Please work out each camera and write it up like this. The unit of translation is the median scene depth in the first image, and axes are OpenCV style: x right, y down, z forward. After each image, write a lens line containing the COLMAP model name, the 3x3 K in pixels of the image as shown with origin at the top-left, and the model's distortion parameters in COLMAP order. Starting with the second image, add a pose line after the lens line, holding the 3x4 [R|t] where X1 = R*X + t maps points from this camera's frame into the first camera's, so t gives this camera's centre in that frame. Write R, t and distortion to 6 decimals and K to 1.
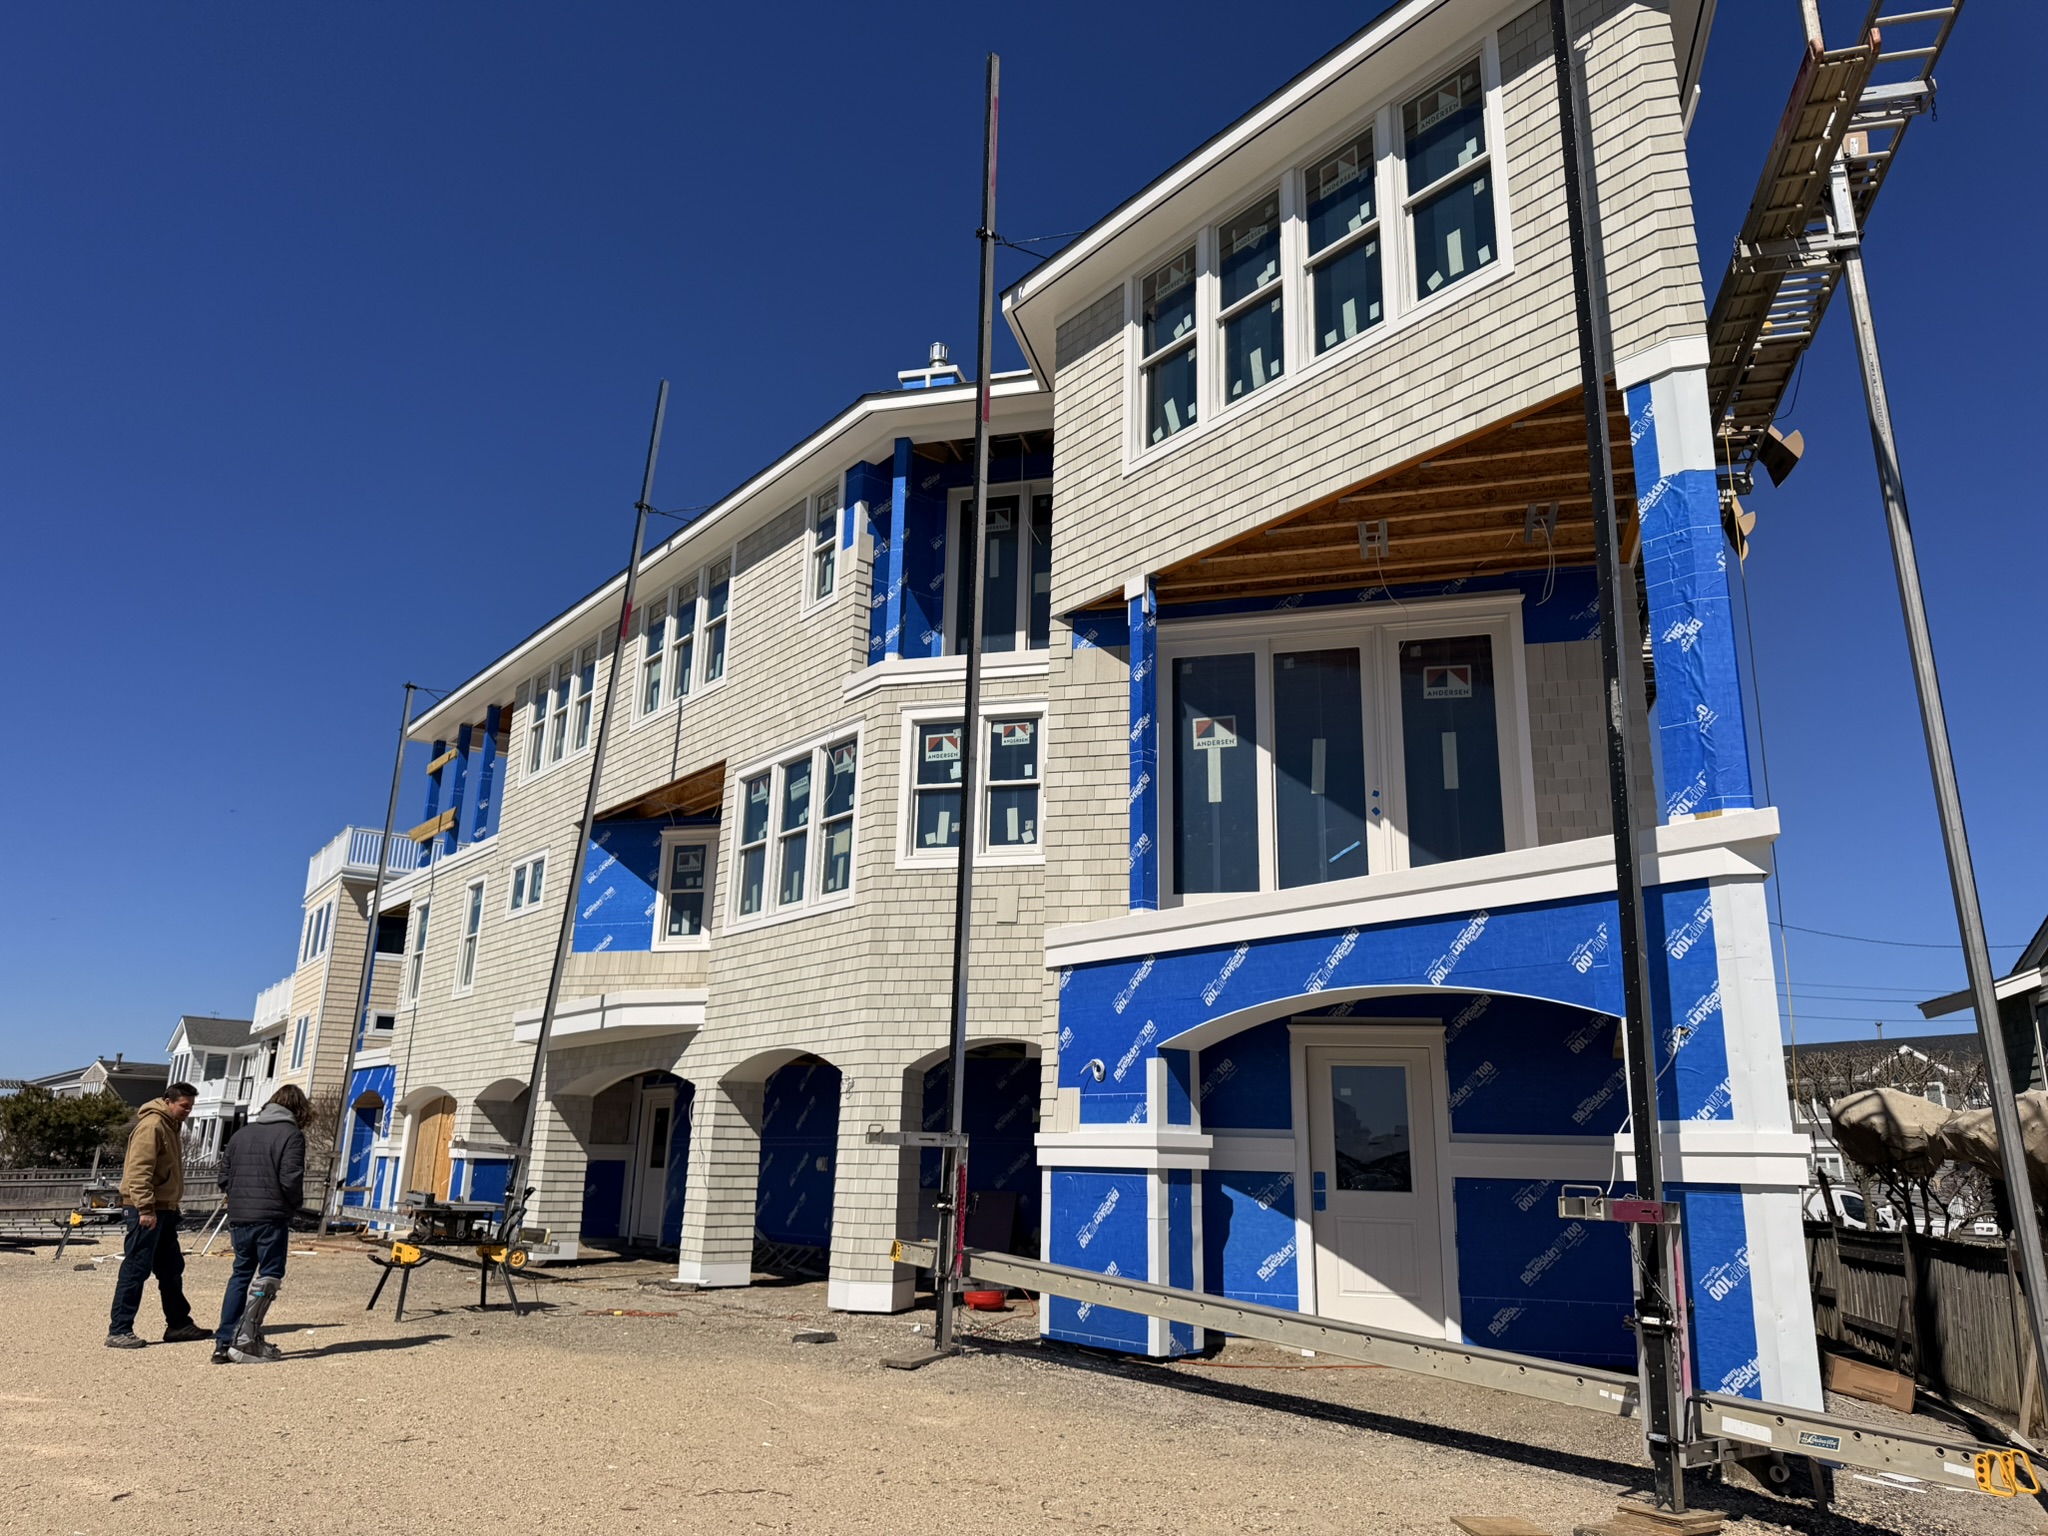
lens RADIAL K [[1426.5, 0, 1031.9], [0, 1426.5, 770.1], [0, 0, 1]] dist [0.058505, -0.078163]
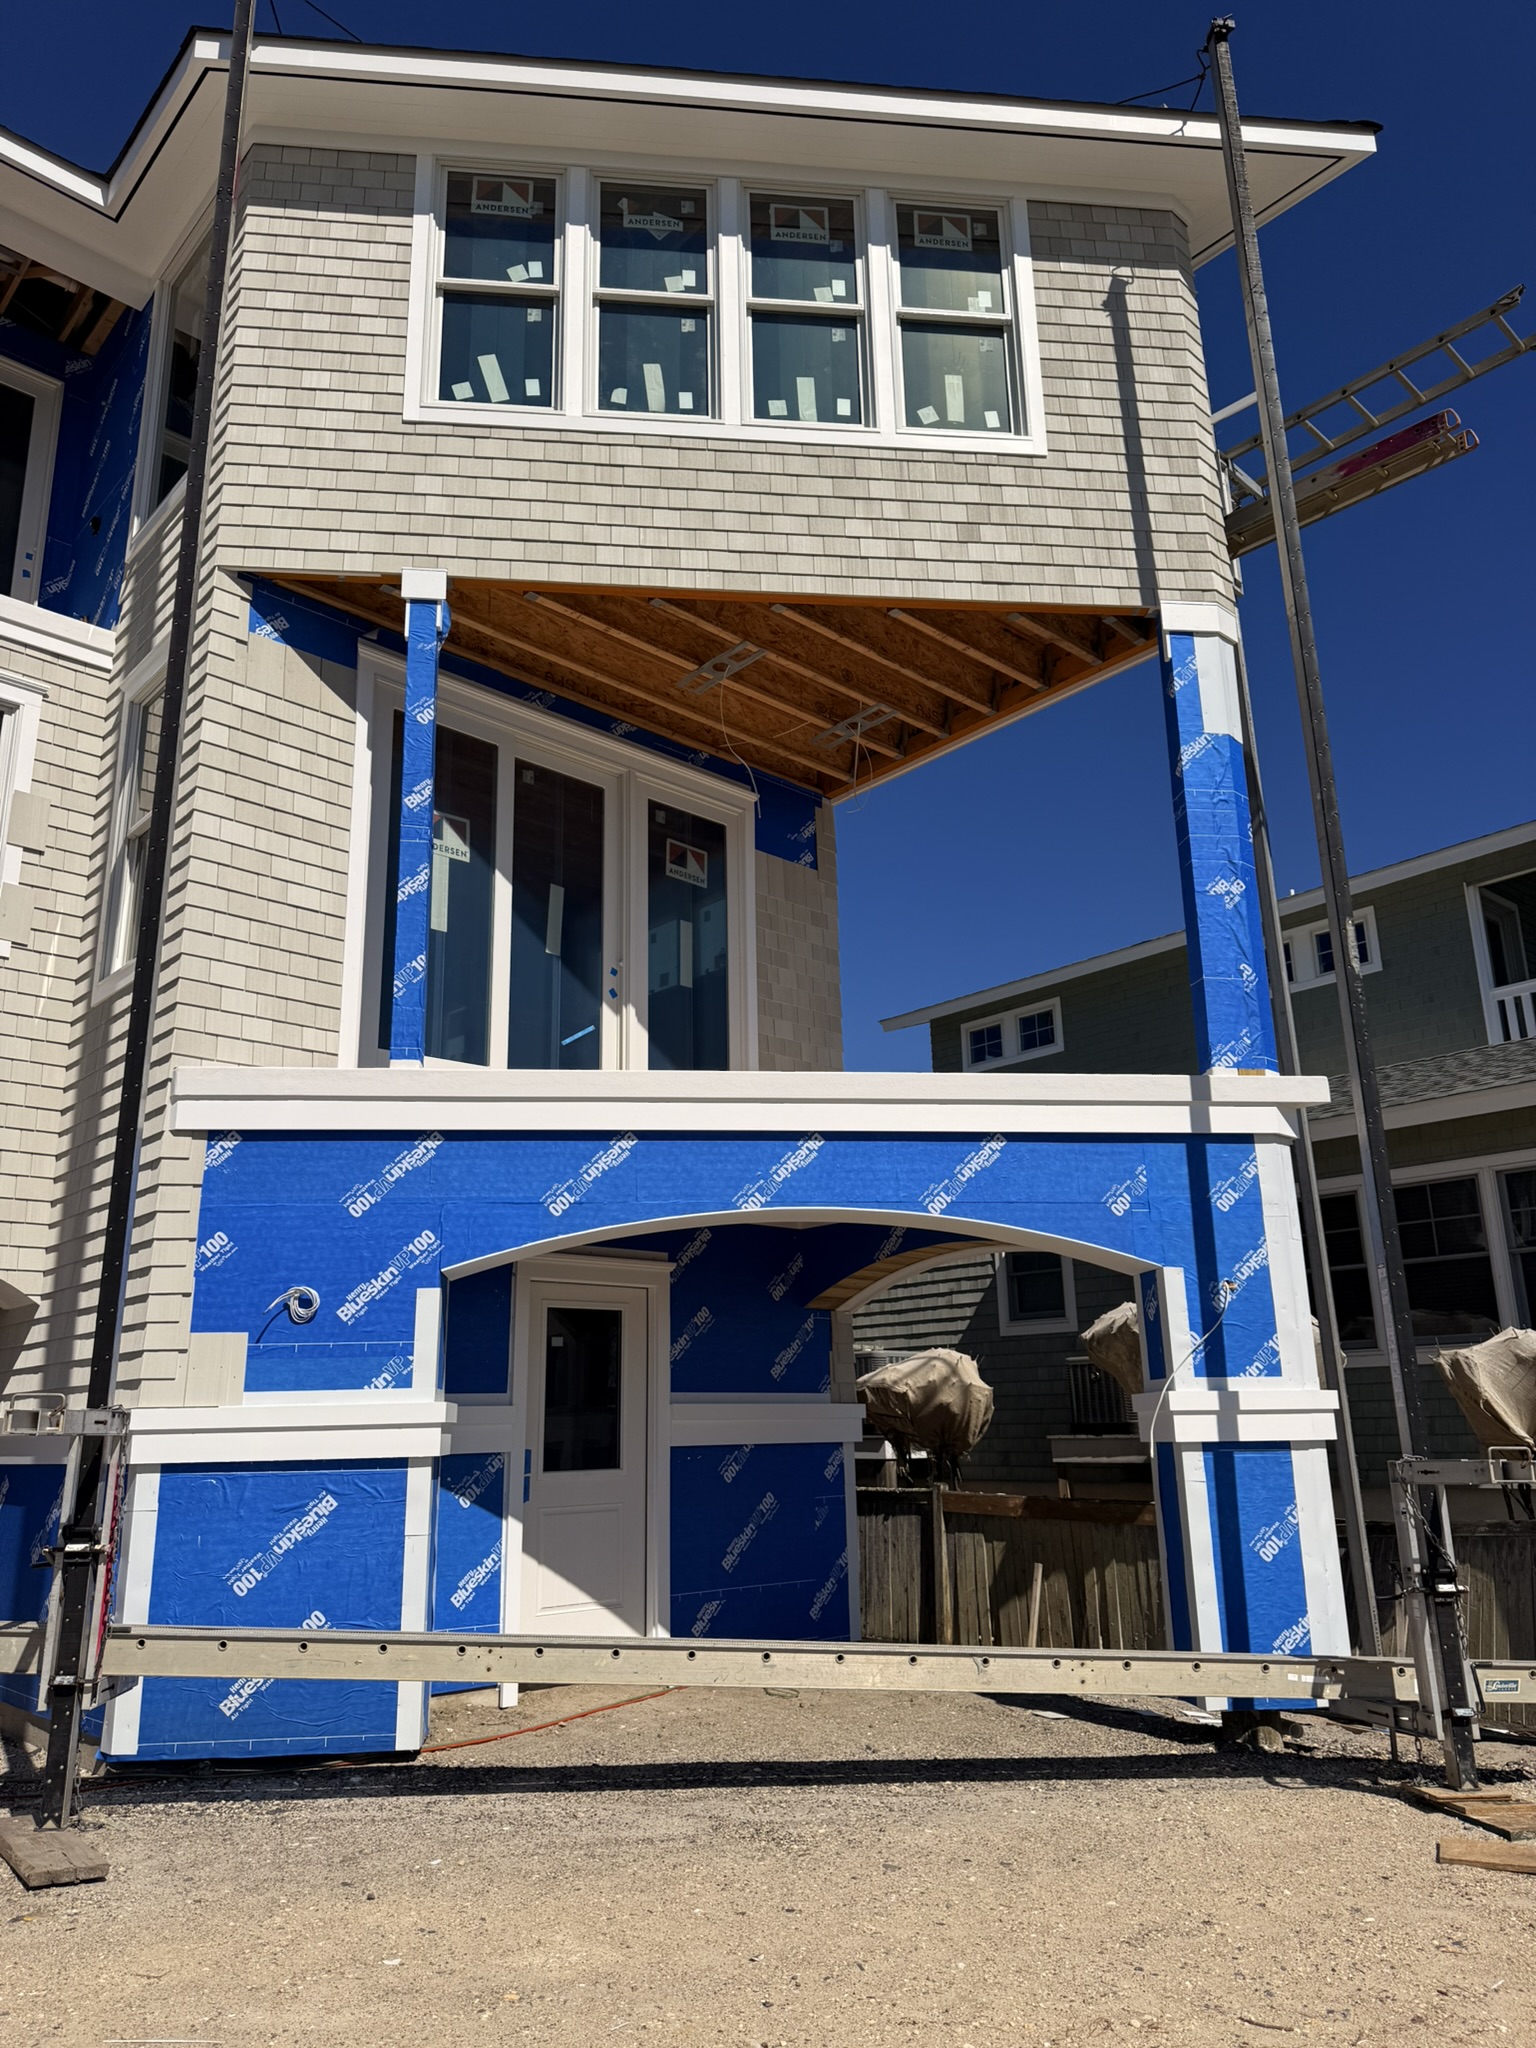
lens RADIAL K [[1426.5, 0, 737.1], [0, 1426.5, 1043.4], [0, 0, 1]] dist [0.058505, -0.078163]
pose [[0.540627, 0.188680, 0.819831, -0.372138], [-0.194533, 0.976150, -0.096374, 0.120371], [-0.818462, -0.107382, 0.564438, 0.496071]]
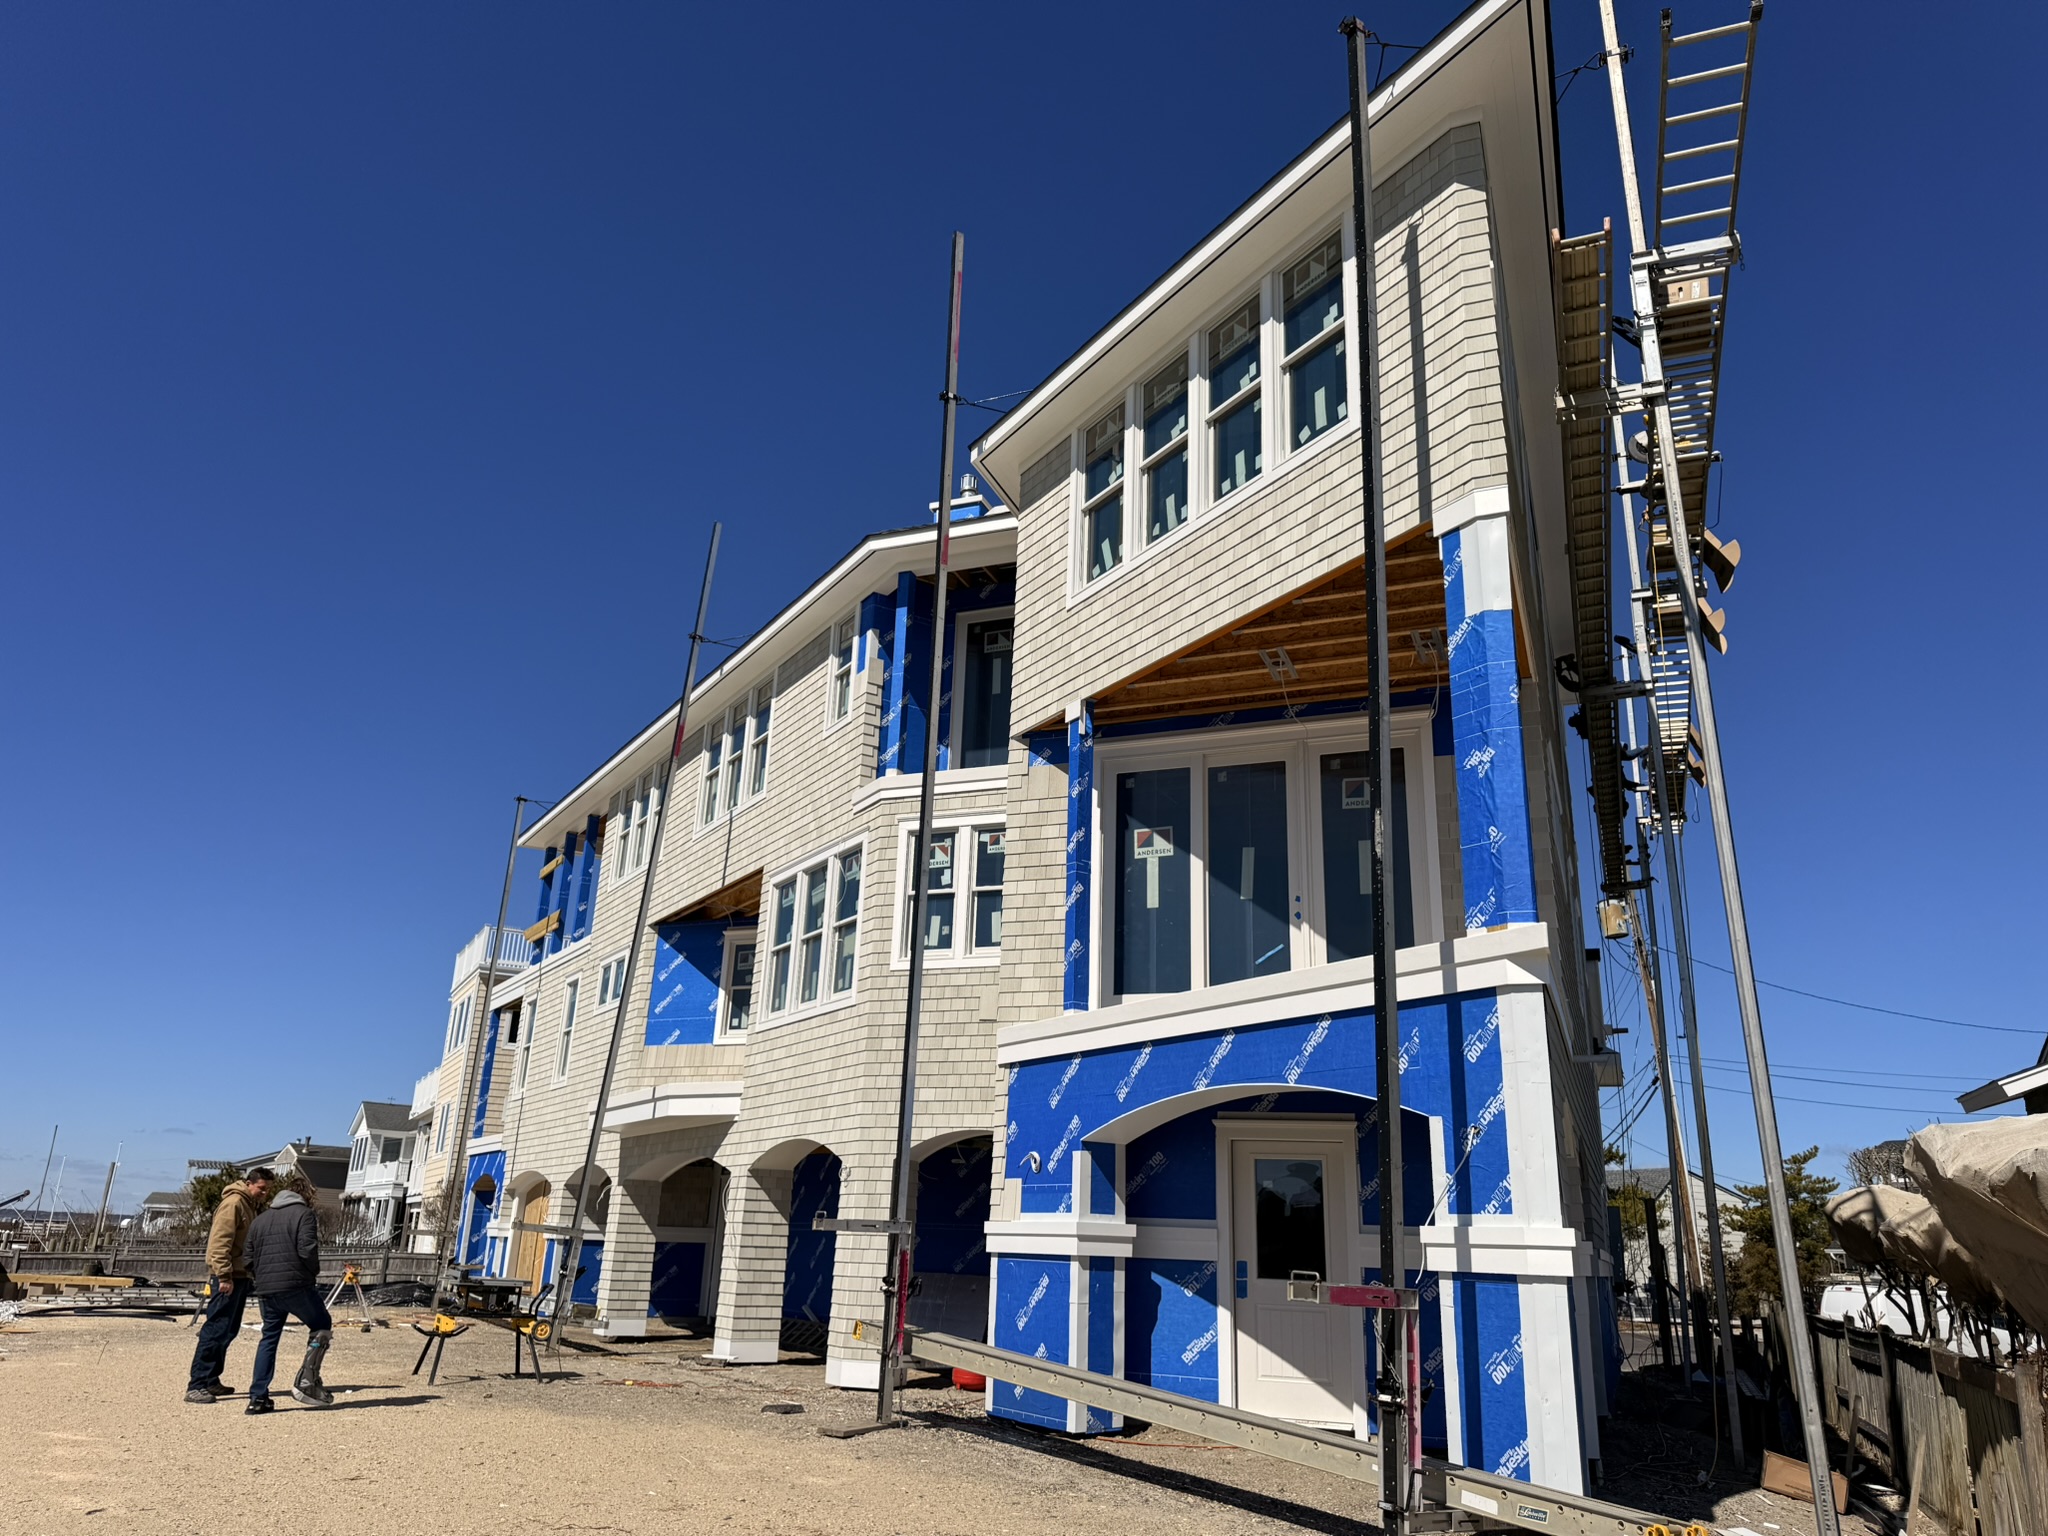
lens RADIAL K [[1426.5, 0, 1021.9], [0, 1426.5, 775.4], [0, 0, 1]] dist [0.058505, -0.078163]
pose [[0.992984, -0.024055, -0.115773, 0.163978], [0.017793, 0.998338, -0.054820, -0.021170], [0.116899, 0.052376, 0.991762, -0.083923]]
